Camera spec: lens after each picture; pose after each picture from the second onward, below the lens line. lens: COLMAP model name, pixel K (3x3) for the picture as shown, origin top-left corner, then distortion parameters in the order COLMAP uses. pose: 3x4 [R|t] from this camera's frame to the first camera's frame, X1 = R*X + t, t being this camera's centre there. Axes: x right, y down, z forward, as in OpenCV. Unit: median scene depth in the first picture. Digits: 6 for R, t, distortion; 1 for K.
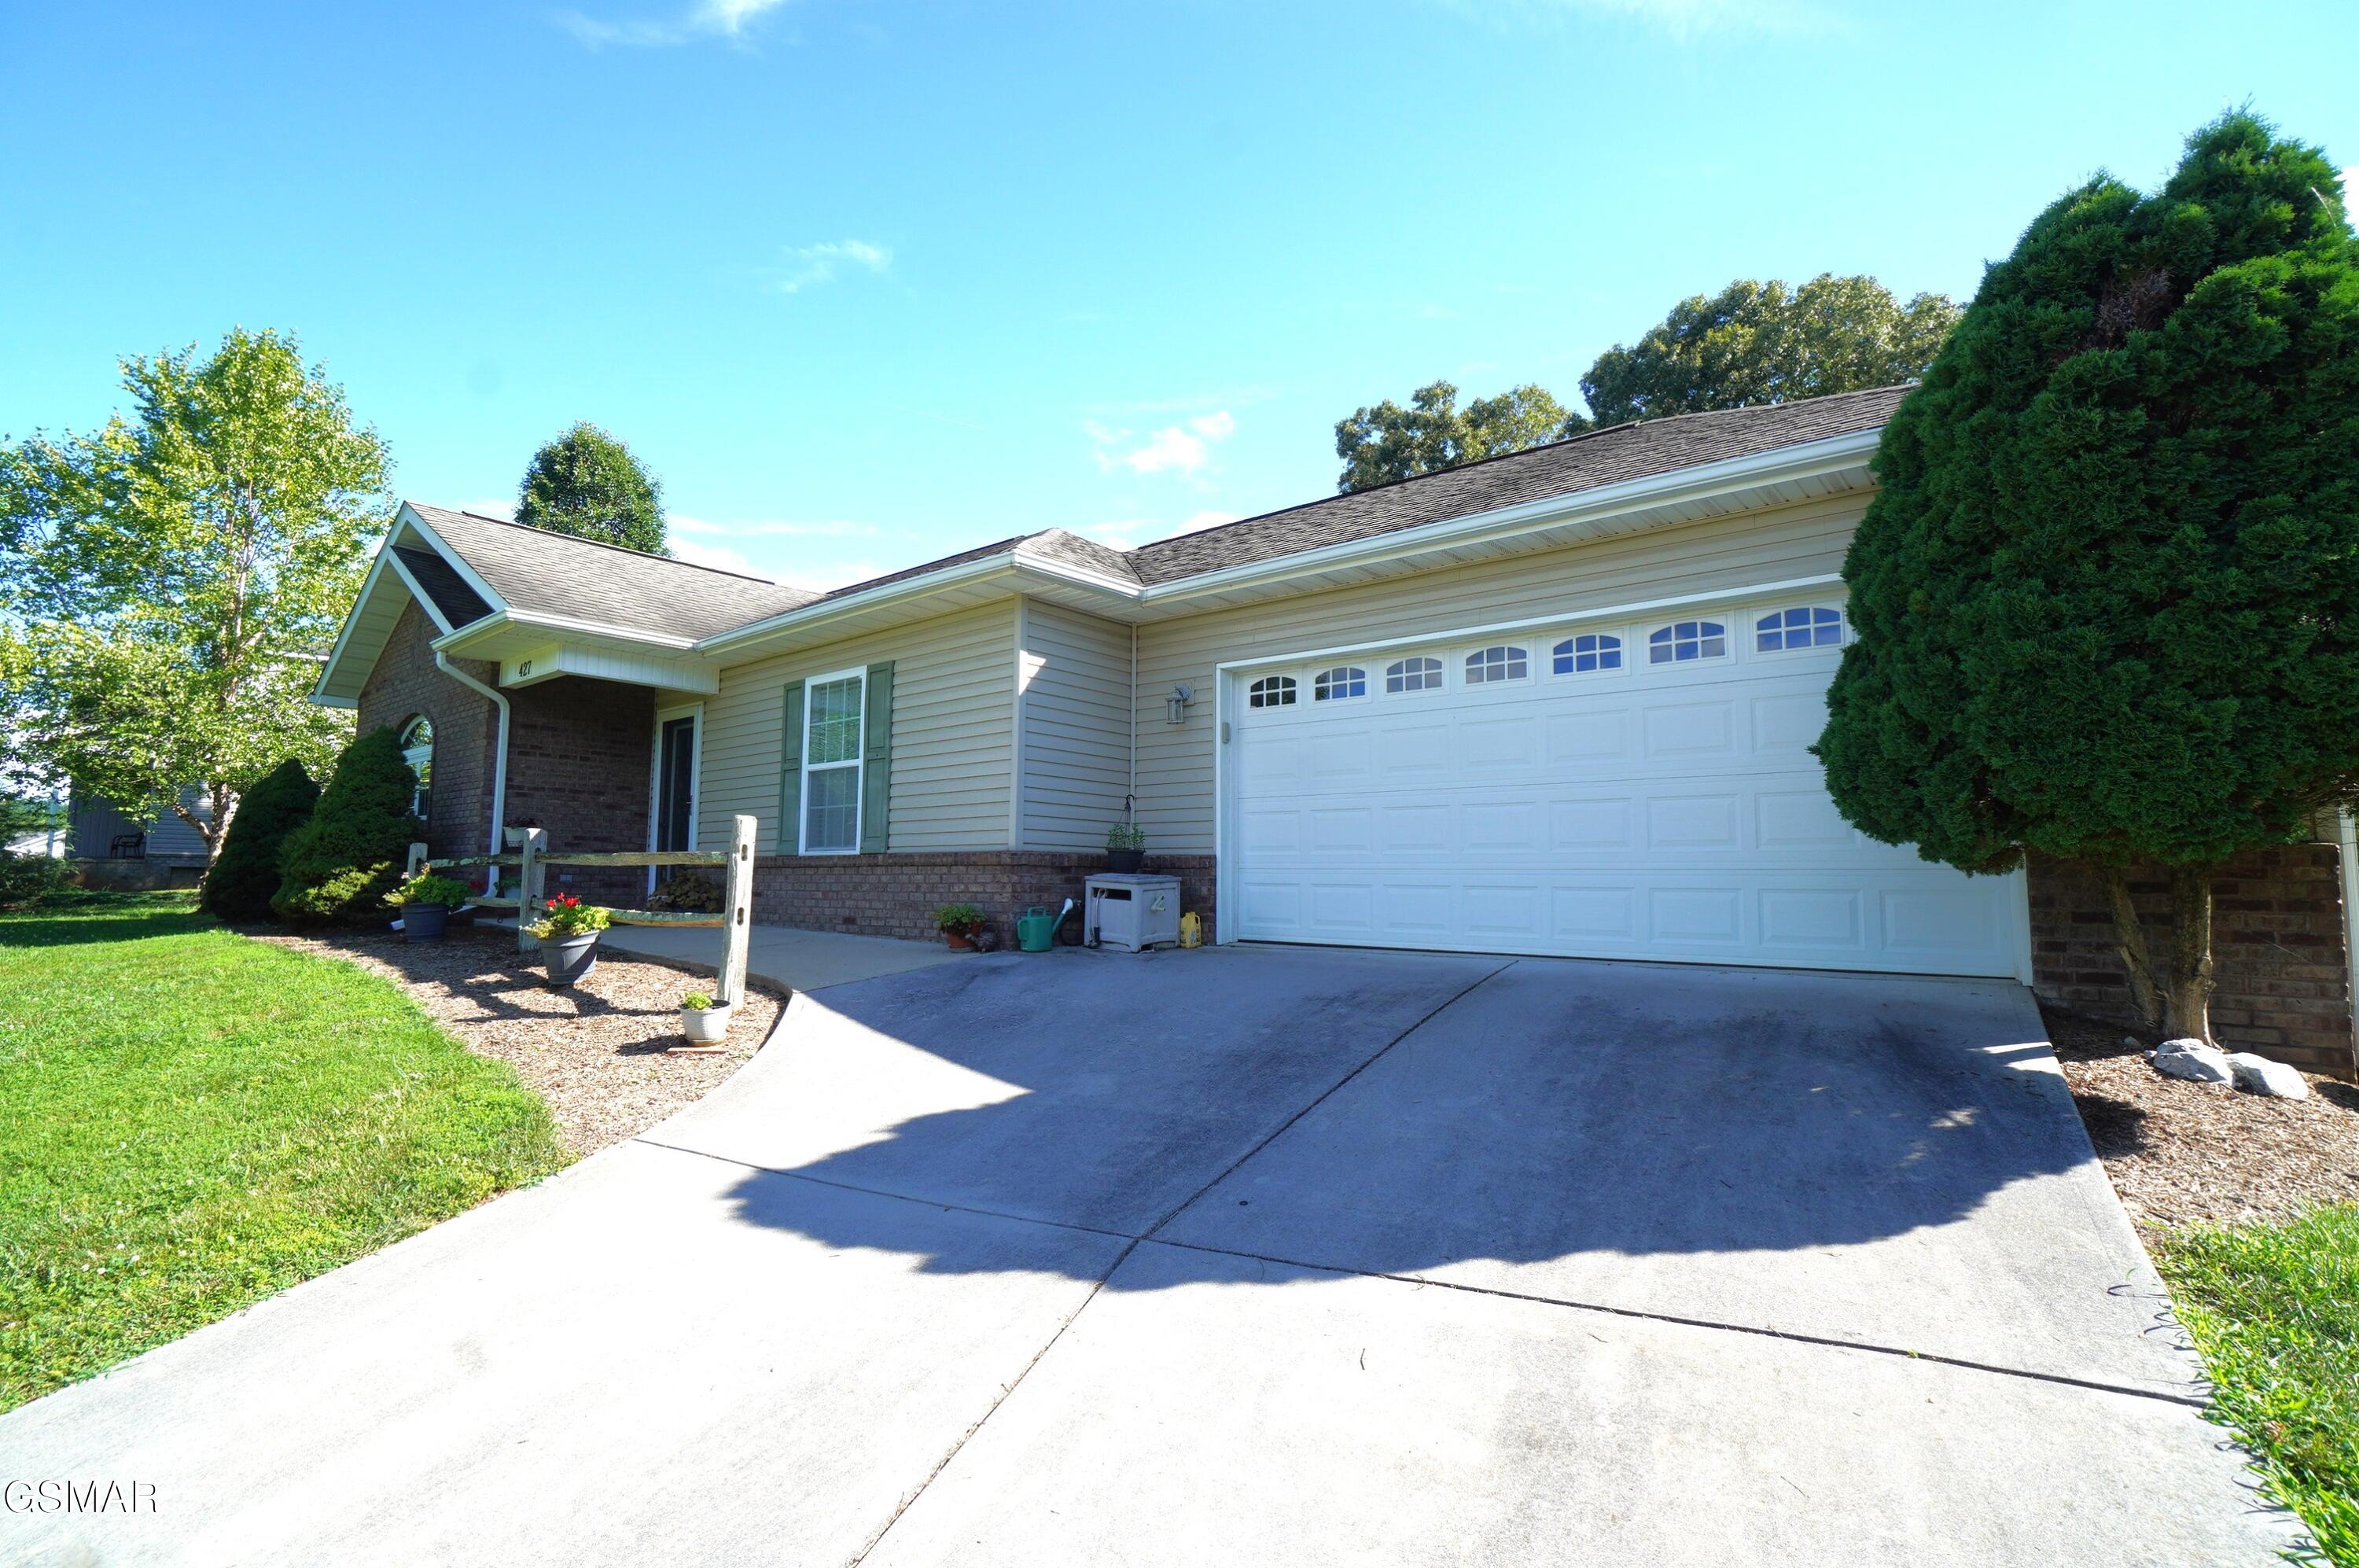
lens RADIAL K [[1024.4, 0, 1177.5], [0, 1024.4, 823.8], [0, 0, 1]] dist [-0.024032, 0.000844]
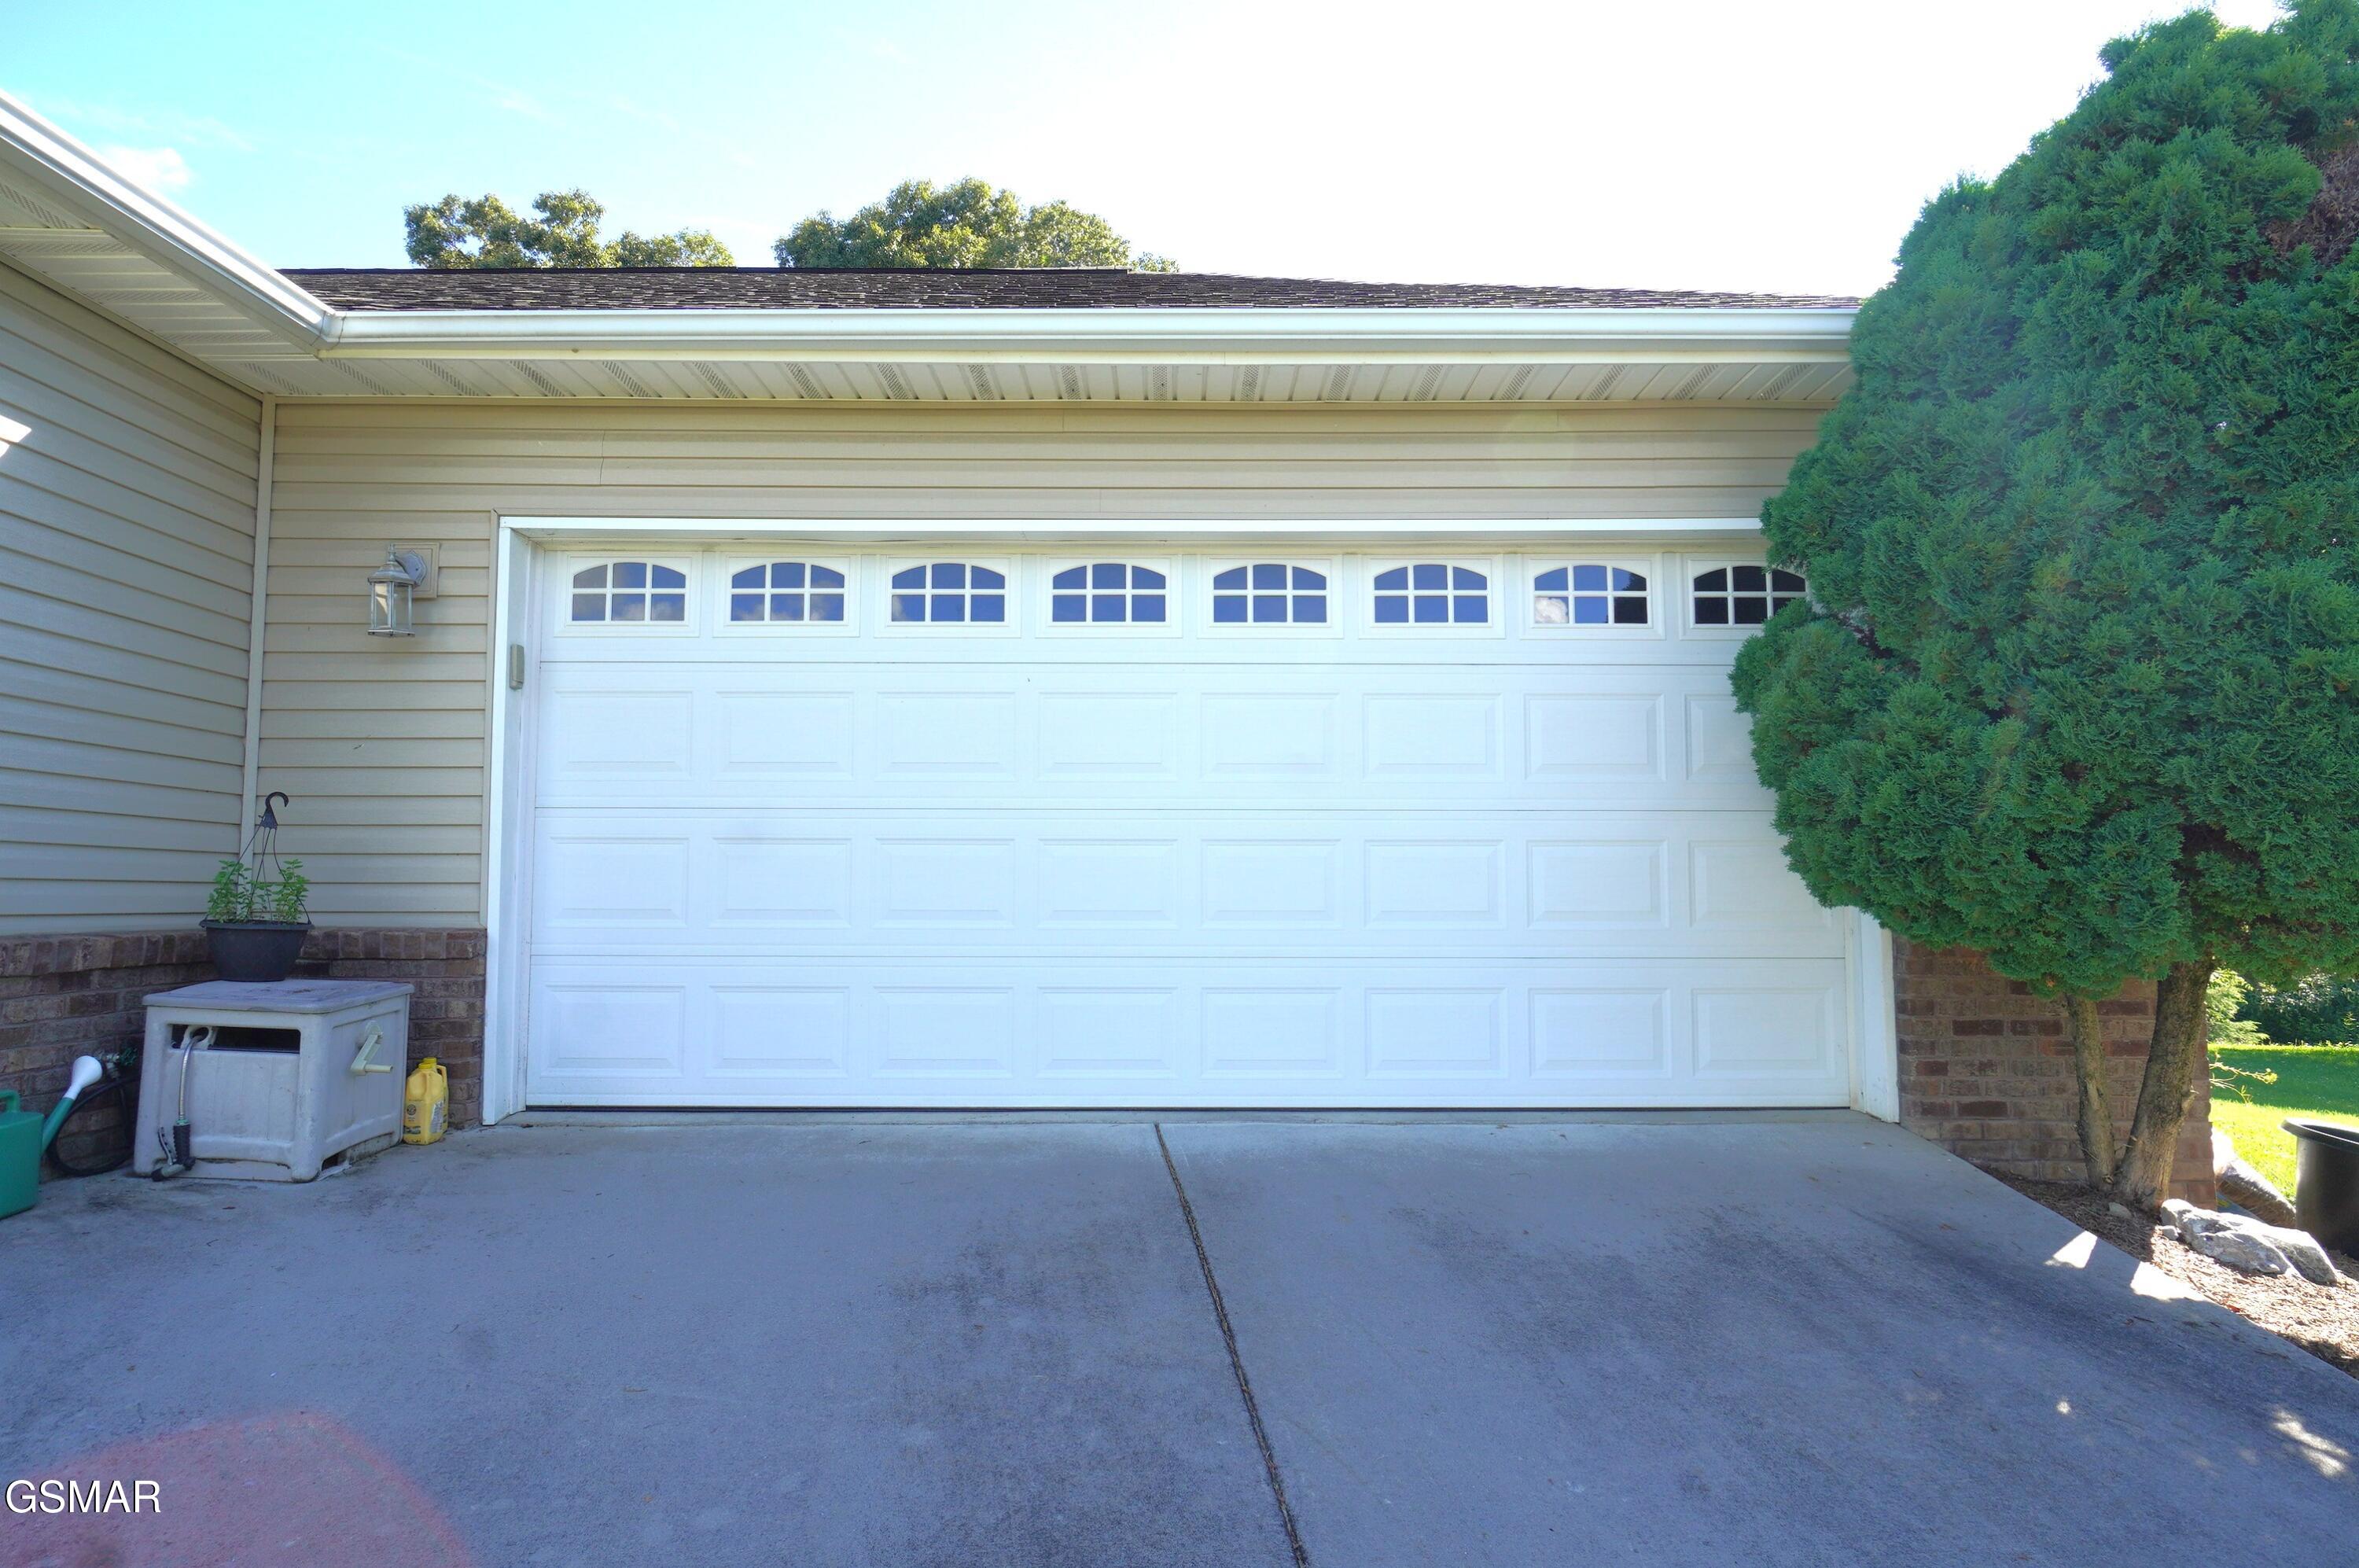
lens RADIAL K [[1379.4, 0, 1182.6], [0, 1379.4, 800.0], [0, 0, 1]] dist [-0.043978, 0.043529]
pose [[0.775003, 0.035037, 0.630985, -0.112262], [-0.025363, 0.999382, -0.024340, -0.021069], [-0.631448, 0.002860, 0.775413, 0.332313]]
